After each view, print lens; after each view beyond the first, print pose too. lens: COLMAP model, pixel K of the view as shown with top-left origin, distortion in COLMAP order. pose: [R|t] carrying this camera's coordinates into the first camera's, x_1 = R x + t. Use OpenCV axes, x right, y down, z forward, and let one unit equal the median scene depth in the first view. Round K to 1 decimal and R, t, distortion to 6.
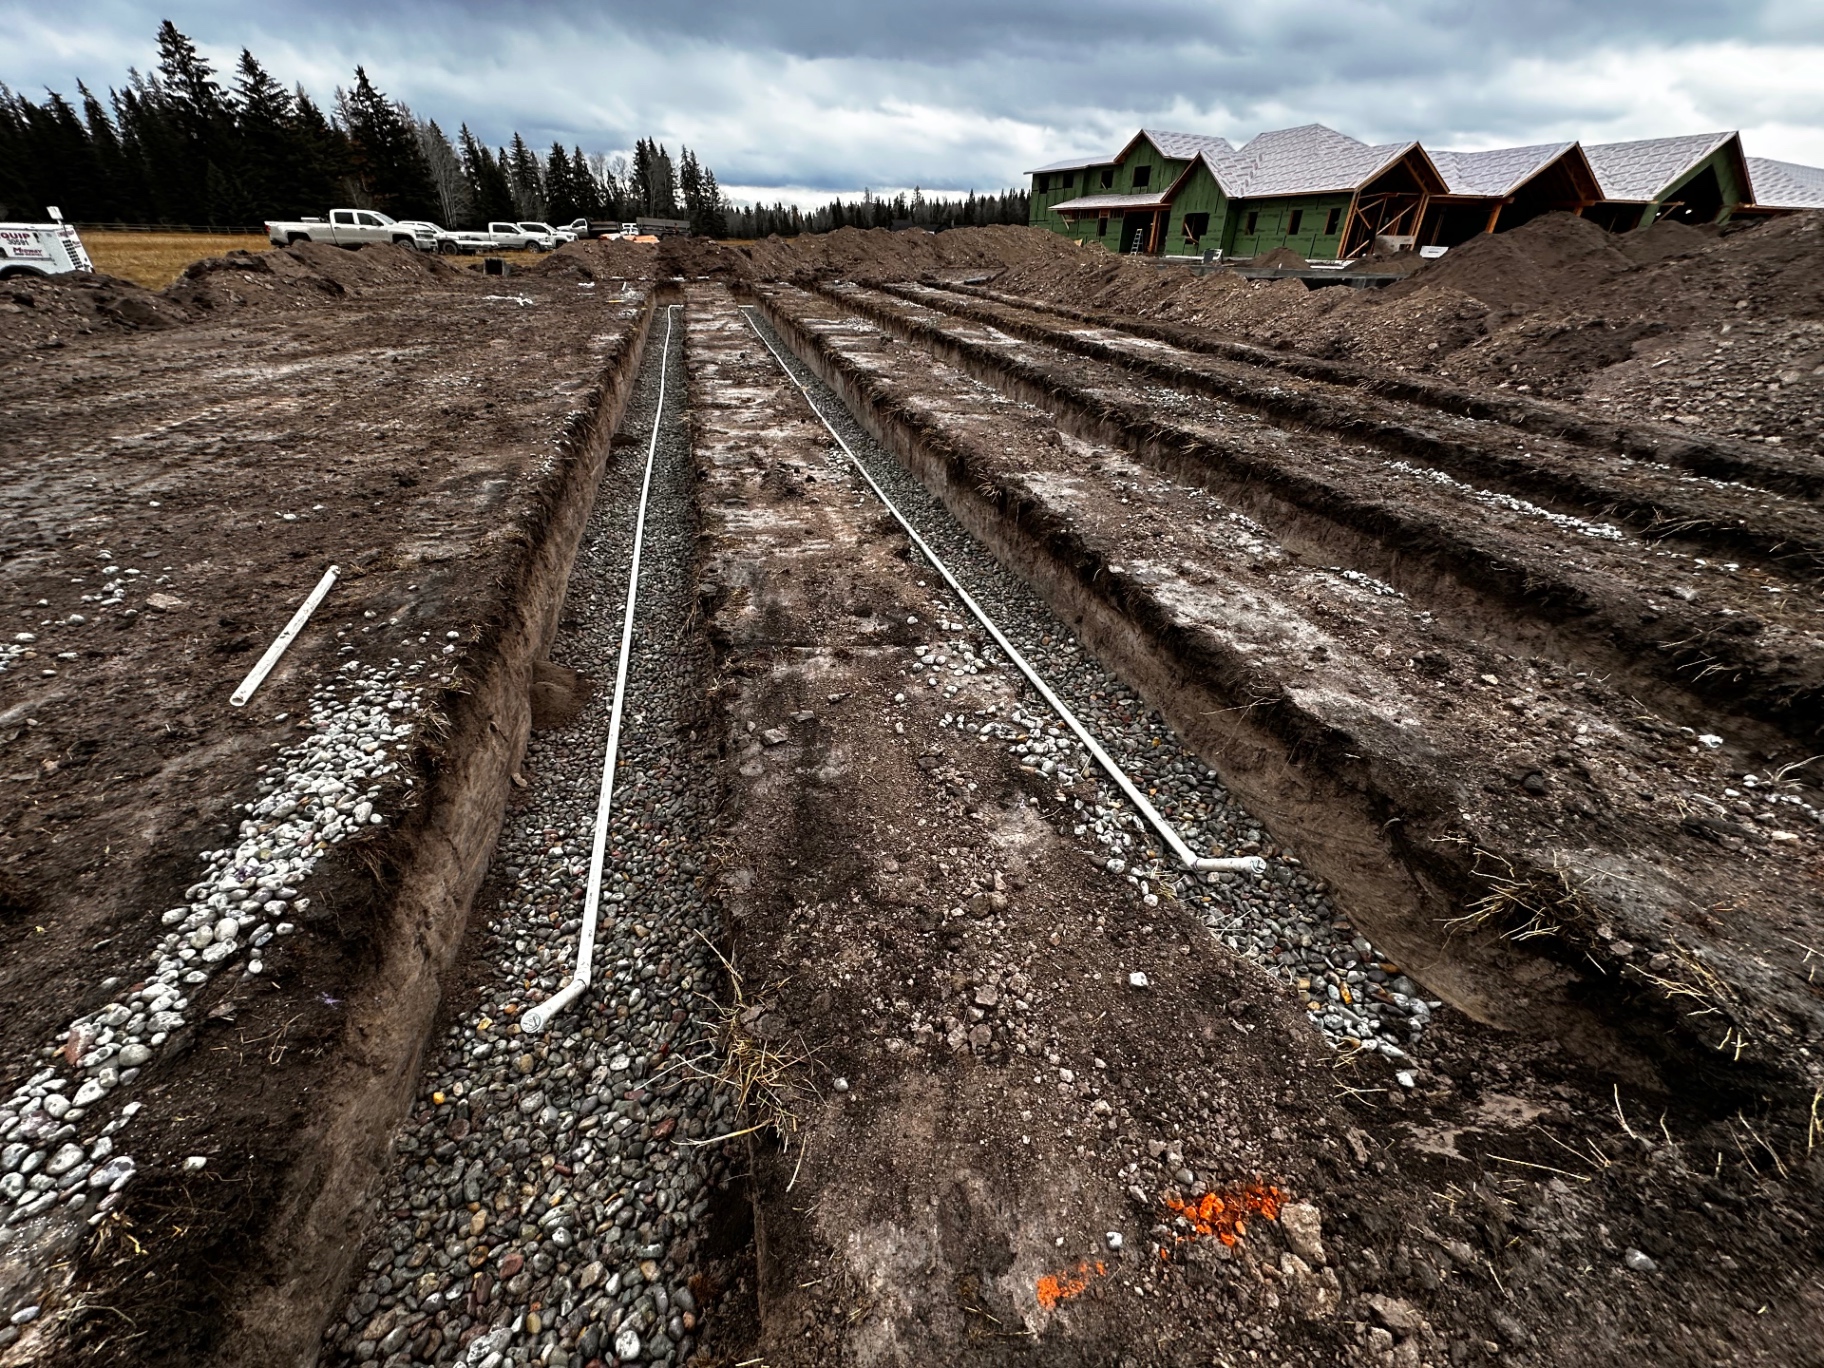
lens RADIAL K [[723.8, 0, 912.0], [0, 723.8, 684.0], [0, 0, 1]] dist [-0.000810, -0.000024]
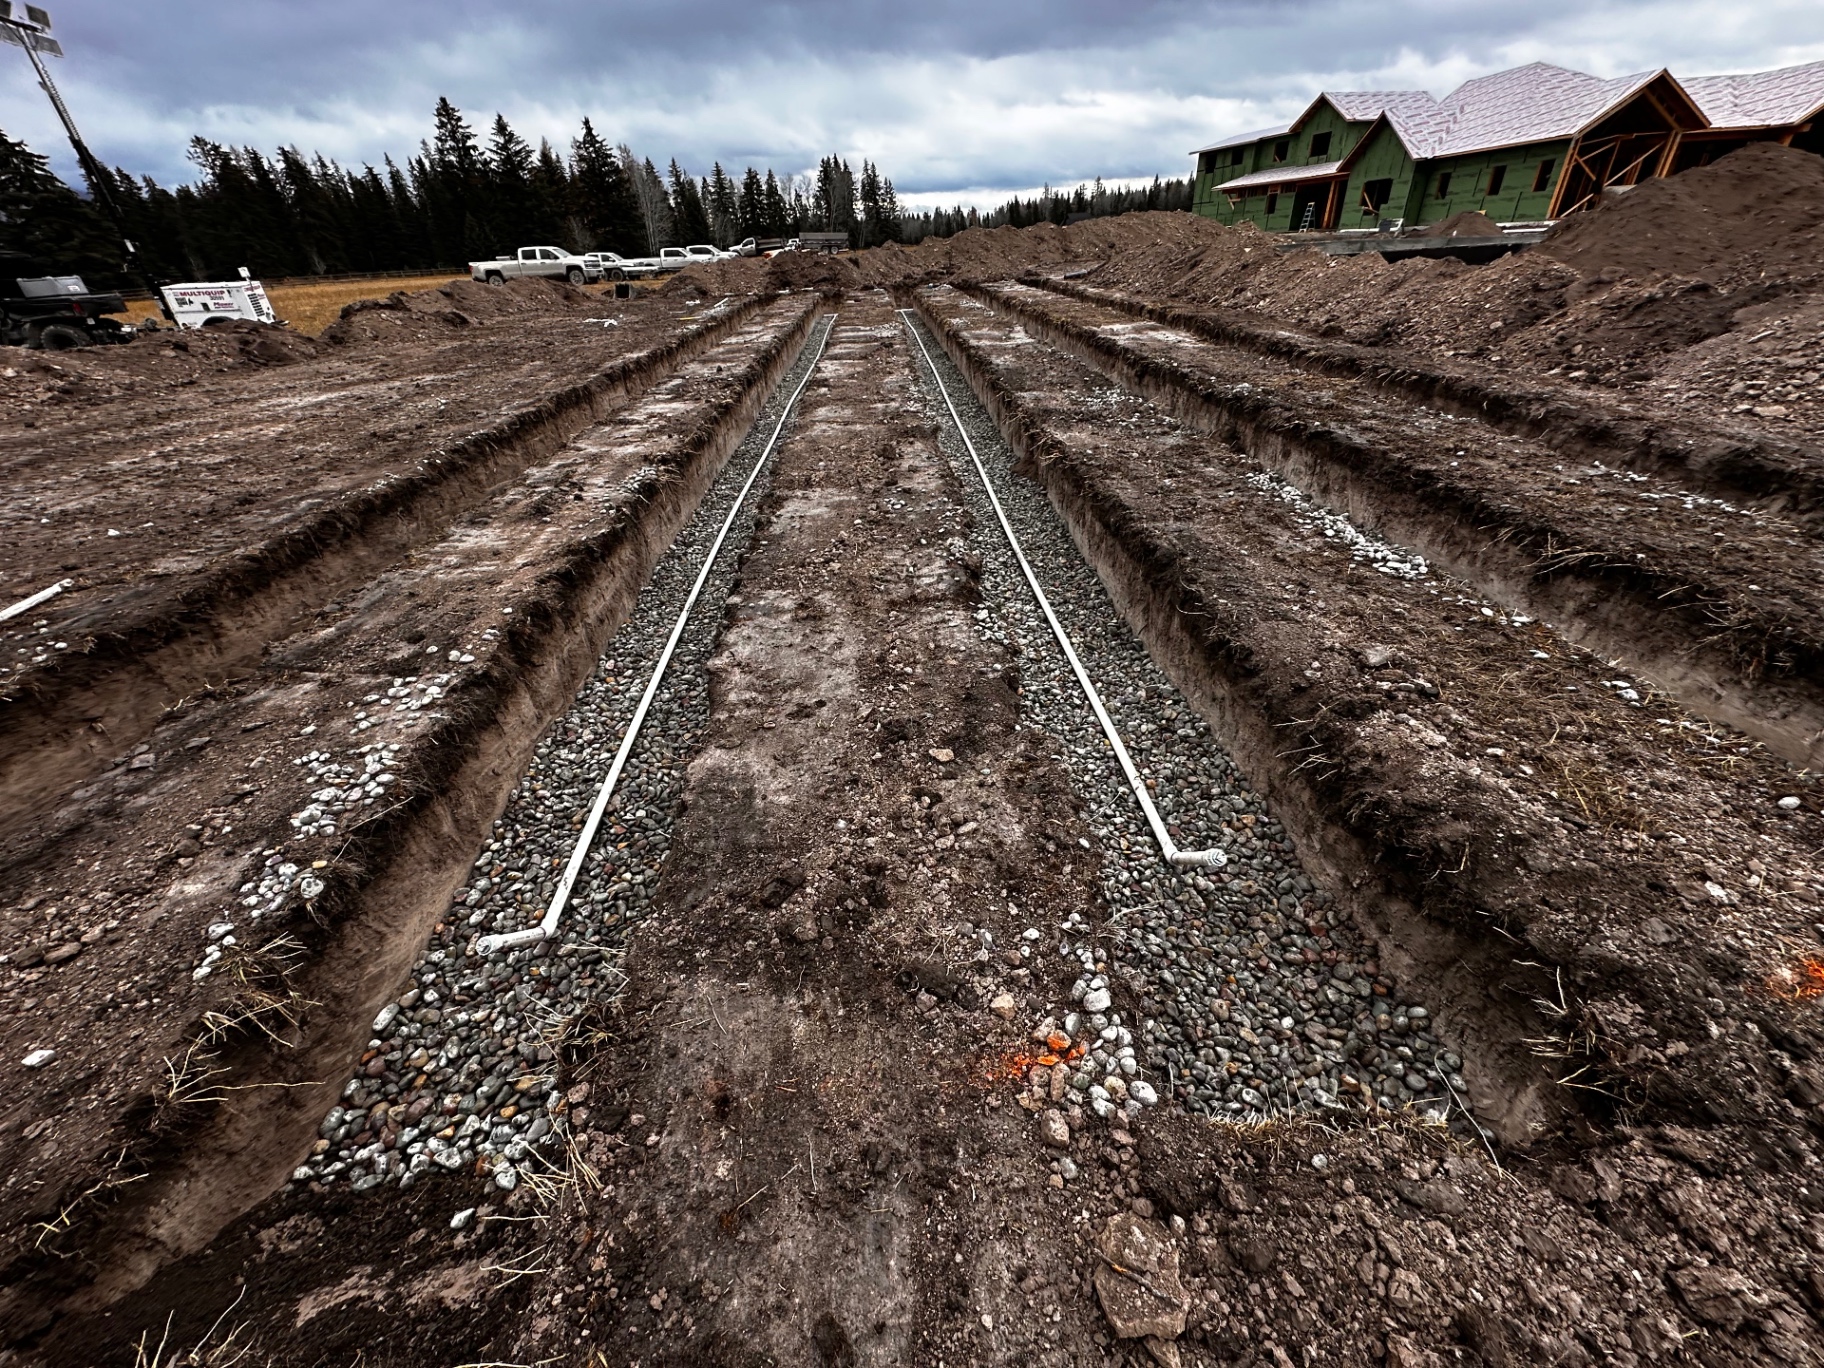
lens RADIAL K [[723.8, 0, 912.0], [0, 723.8, 684.0], [0, 0, 1]] dist [-0.000810, -0.000024]
pose [[0.975462, 0.054878, -0.213218, 0.042678], [-0.054715, 0.998480, 0.006668, -0.004150], [0.213260, 0.005162, 0.976982, 0.008115]]
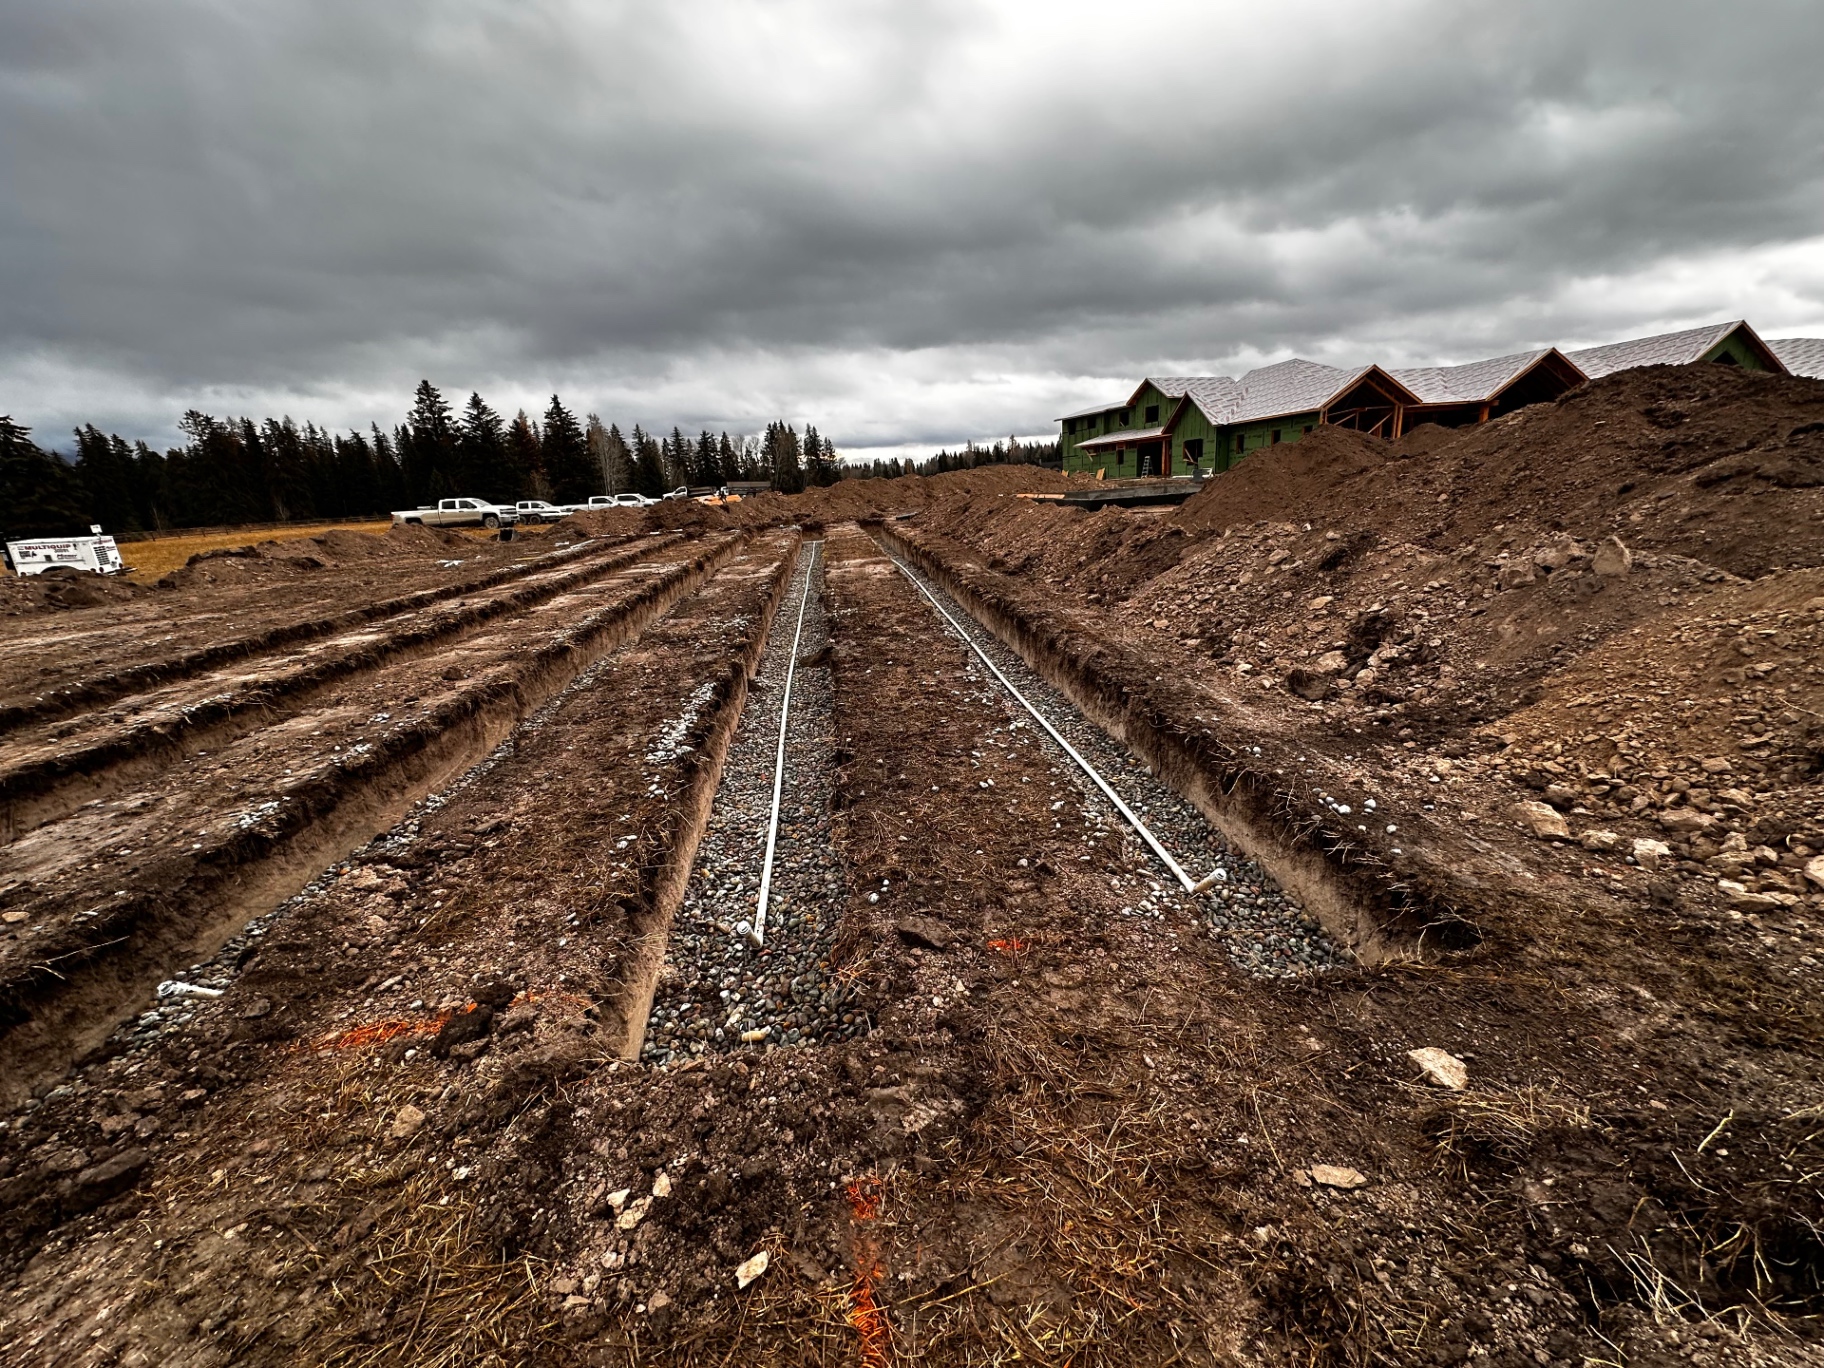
lens RADIAL K [[723.8, 0, 912.0], [0, 723.8, 684.0], [0, 0, 1]] dist [-0.000810, -0.000024]
pose [[0.986889, -0.034880, -0.157585, 0.102086], [-0.009425, 0.962249, -0.272008, -0.002642], [0.161124, 0.269927, 0.949304, 0.006027]]
